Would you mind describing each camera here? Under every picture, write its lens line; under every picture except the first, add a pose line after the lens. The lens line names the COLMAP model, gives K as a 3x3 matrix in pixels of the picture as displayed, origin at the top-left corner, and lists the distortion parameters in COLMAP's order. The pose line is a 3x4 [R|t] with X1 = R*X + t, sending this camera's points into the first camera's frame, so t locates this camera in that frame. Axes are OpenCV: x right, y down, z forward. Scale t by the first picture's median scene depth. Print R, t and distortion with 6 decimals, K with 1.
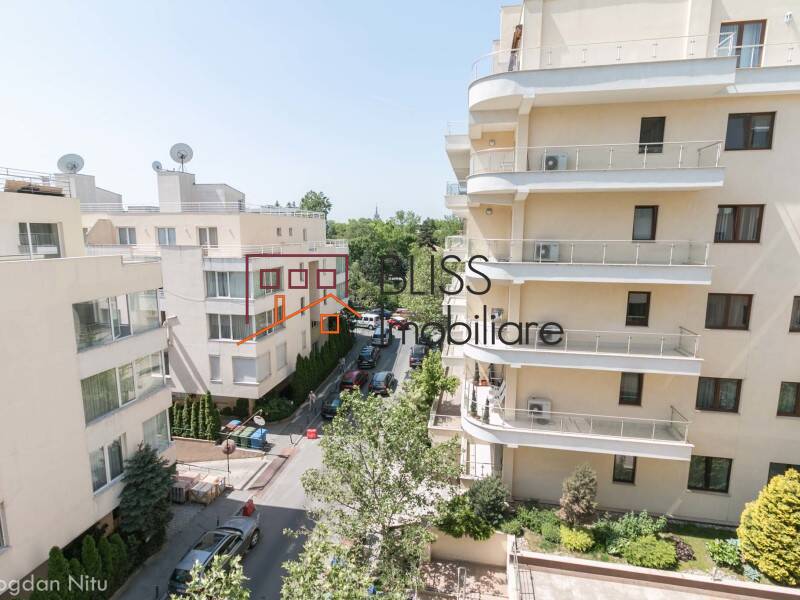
lens RADIAL K [[412.6, 0, 399.5], [0, 412.6, 294.0], [0, 0, 1]] dist [-0.001619, -0.000261]
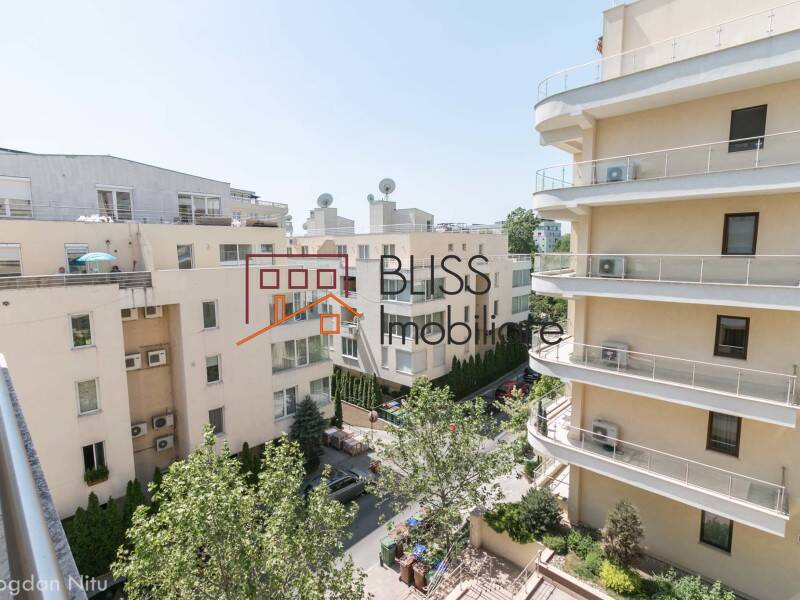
lens RADIAL K [[410.4, 0, 396.7], [0, 410.4, 297.1], [0, 0, 1]] dist [-0.000761, -0.000439]
pose [[0.837932, 0.055014, -0.542995, 0.433474], [-0.069374, 0.997573, -0.005985, 0.006672], [0.541348, 0.042685, 0.839714, -0.056626]]
